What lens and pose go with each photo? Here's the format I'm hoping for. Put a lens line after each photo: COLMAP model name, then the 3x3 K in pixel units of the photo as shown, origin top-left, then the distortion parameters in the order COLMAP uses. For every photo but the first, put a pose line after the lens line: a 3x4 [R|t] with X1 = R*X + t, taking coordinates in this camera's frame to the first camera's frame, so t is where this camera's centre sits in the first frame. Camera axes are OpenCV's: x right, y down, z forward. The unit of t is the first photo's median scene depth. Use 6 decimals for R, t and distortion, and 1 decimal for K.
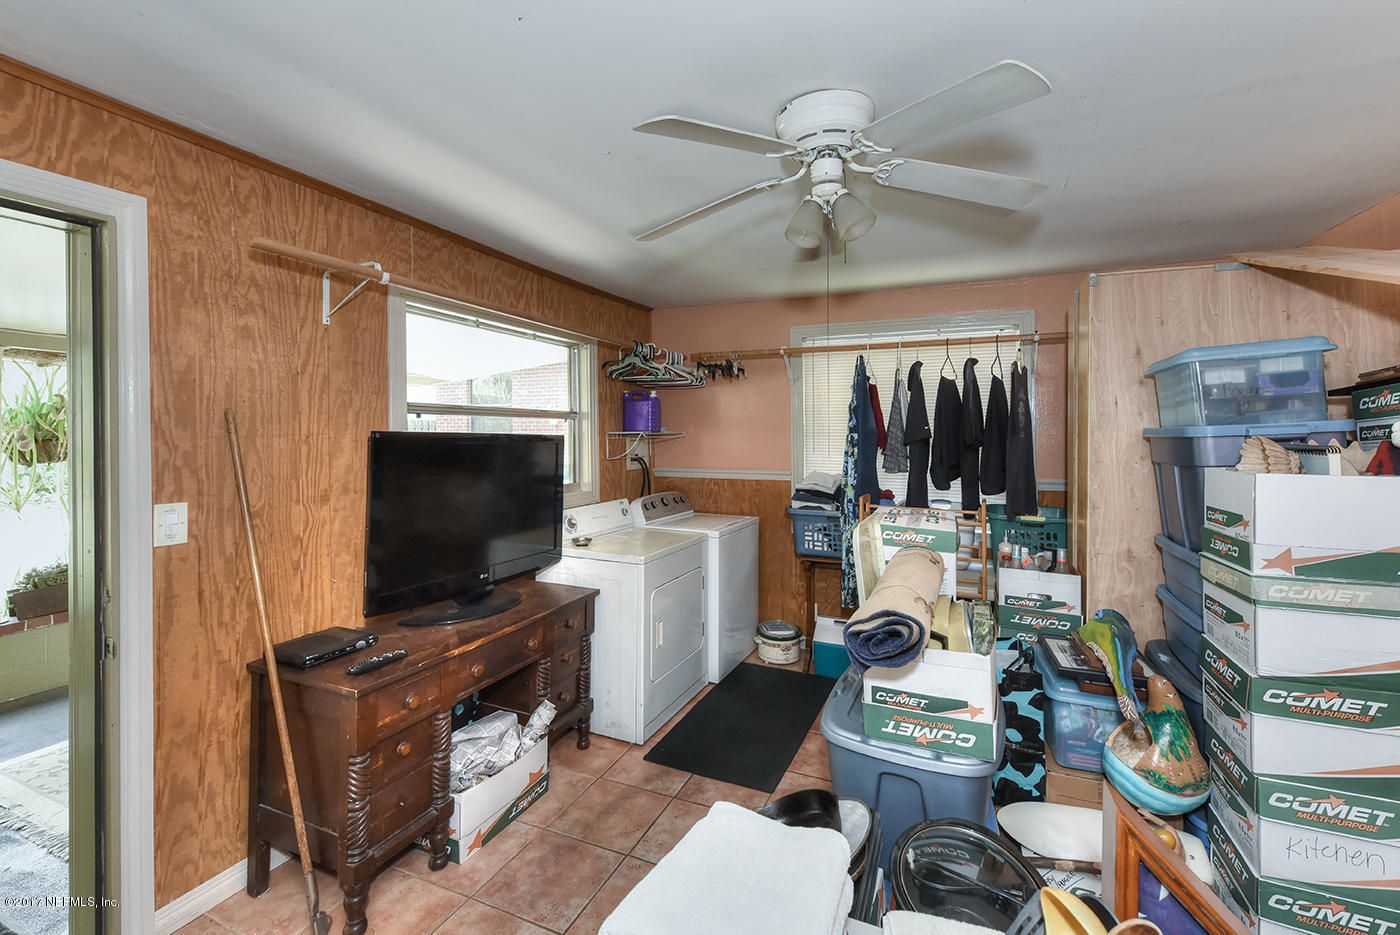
lens RADIAL K [[571.9, 0, 690.0], [0, 571.9, 447.9], [0, 0, 1]] dist [0.000605, -0.000193]
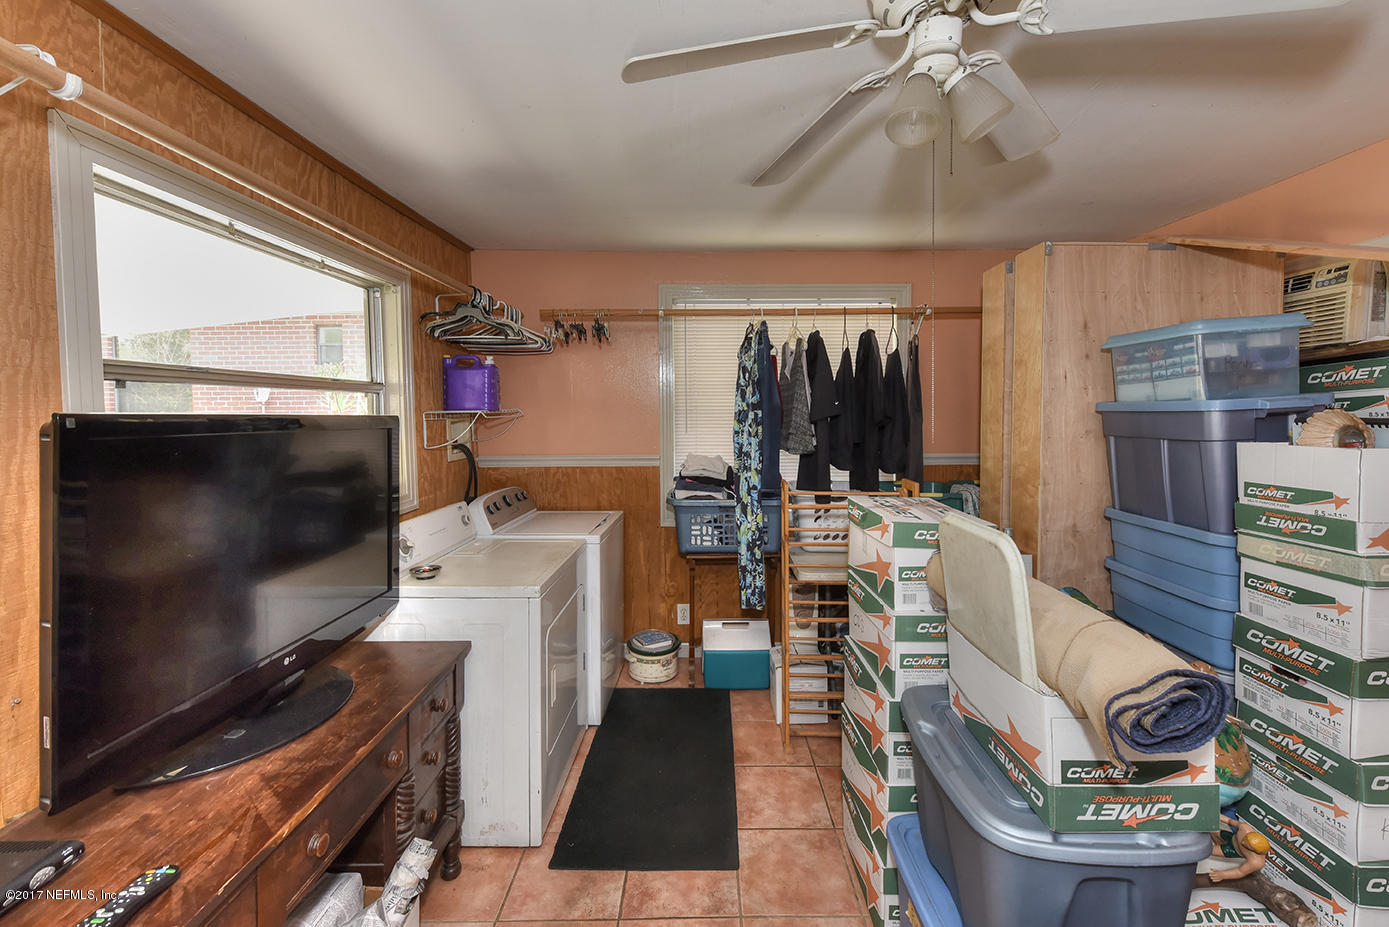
lens RADIAL K [[588.5, 0, 689.7], [0, 588.5, 437.4], [0, 0, 1]] dist [0.002338, -0.000930]
pose [[0.915481, -0.026577, 0.401483, -0.174164], [0.018446, 0.999539, 0.024105, -0.007608], [-0.401939, -0.014661, 0.915549, 0.226003]]
